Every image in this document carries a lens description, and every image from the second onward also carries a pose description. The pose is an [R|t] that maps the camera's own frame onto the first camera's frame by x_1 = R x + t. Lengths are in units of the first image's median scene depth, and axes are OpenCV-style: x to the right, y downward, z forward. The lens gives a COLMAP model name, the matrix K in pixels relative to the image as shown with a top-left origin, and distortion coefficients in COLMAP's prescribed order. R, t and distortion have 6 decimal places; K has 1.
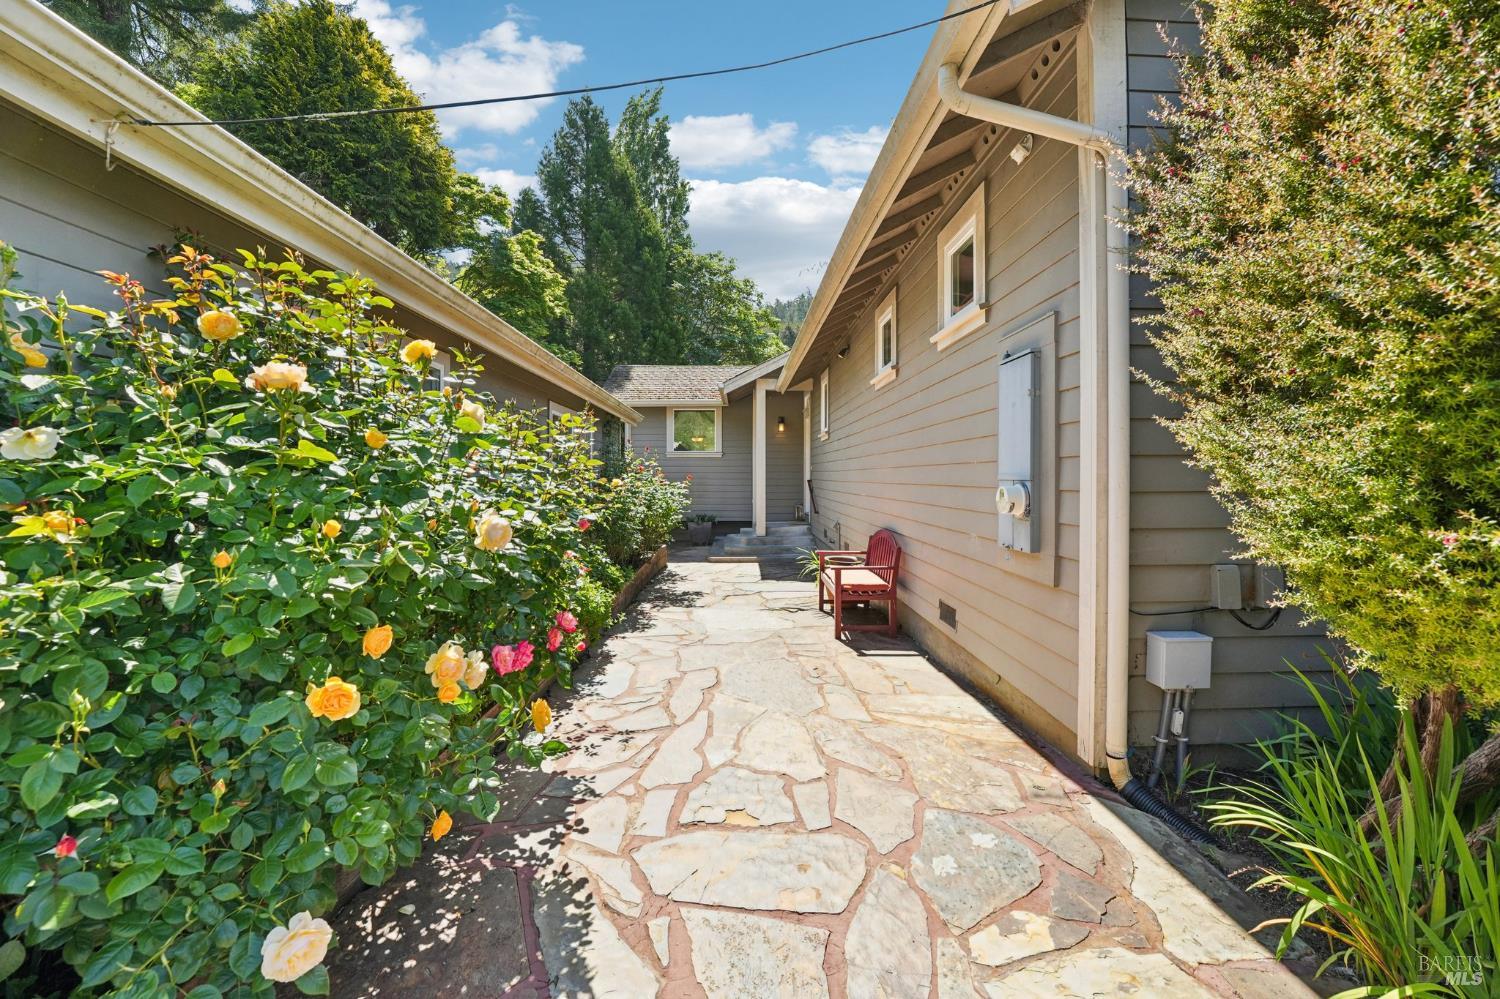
lens RADIAL K [[608.0, 0, 746.7], [0, 608.0, 497.3], [0, 0, 1]] dist [-0.032030, 0.000069]
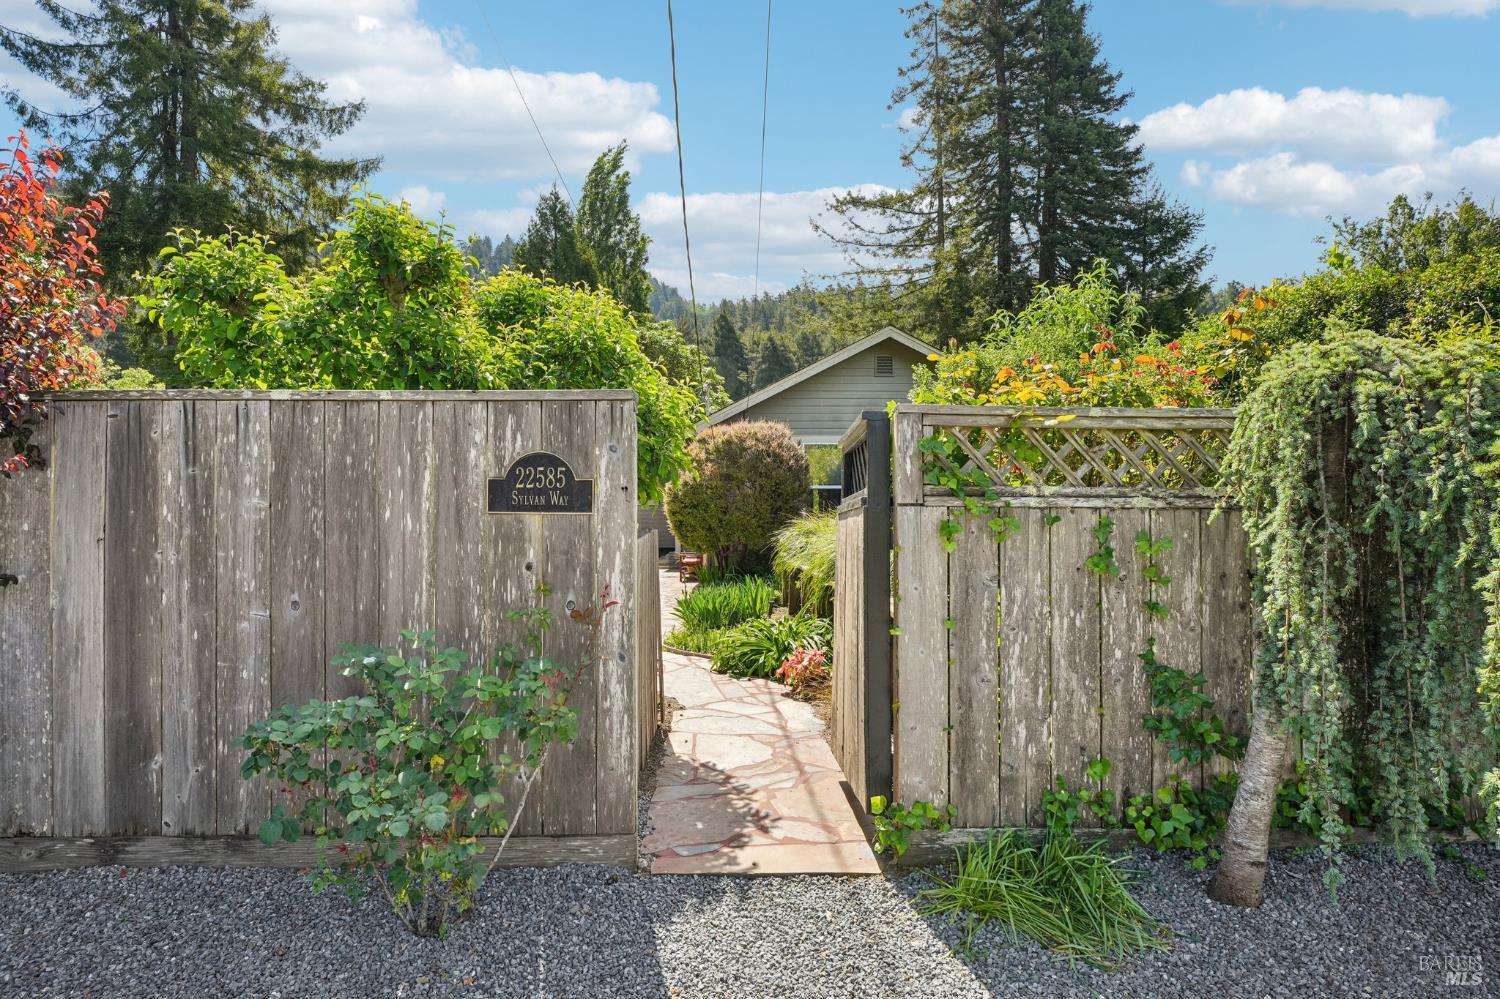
lens RADIAL K [[777.0, 0, 747.8], [0, 777.0, 505.9], [0, 0, 1]] dist [0.002842, -0.010976]
pose [[0.999790, -0.003130, 0.020272, 0.128307], [0.003954, 0.999162, -0.040733, 0.013863], [-0.020127, 0.040804, 0.998964, -0.834134]]
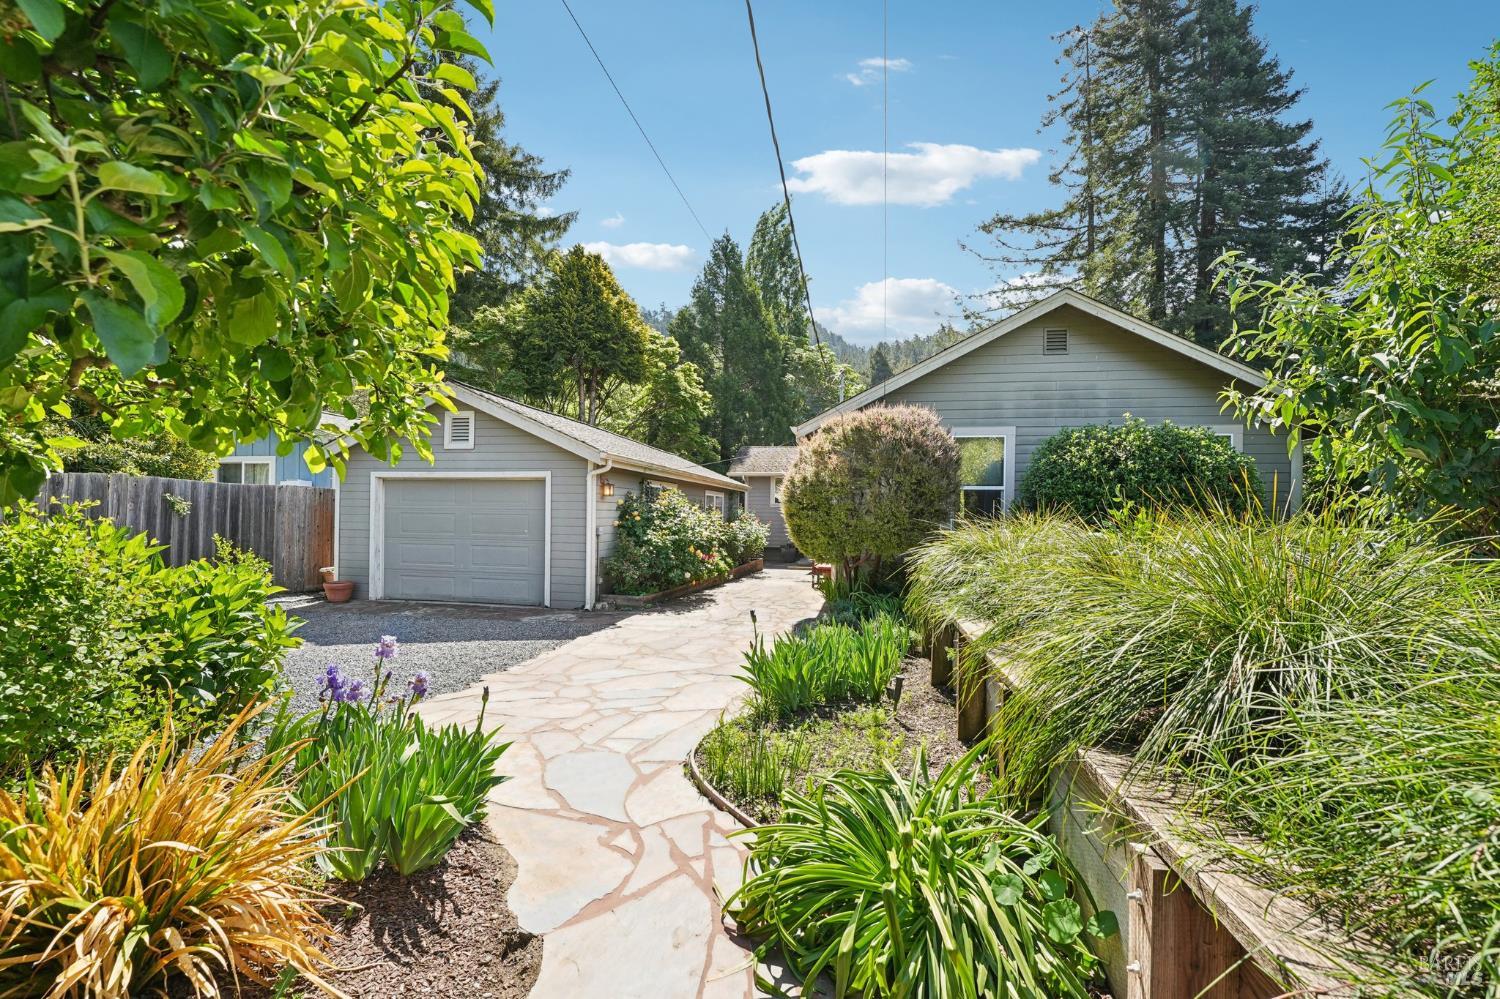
lens RADIAL K [[619.7, 0, 755.7], [0, 619.7, 513.0], [0, 0, 1]] dist [-0.020269, -0.000213]
pose [[0.978867, 0.014310, -0.203995, 0.148209], [-0.021548, 0.999213, -0.033302, 0.003880], [0.203358, 0.036994, 0.978405, -0.542720]]
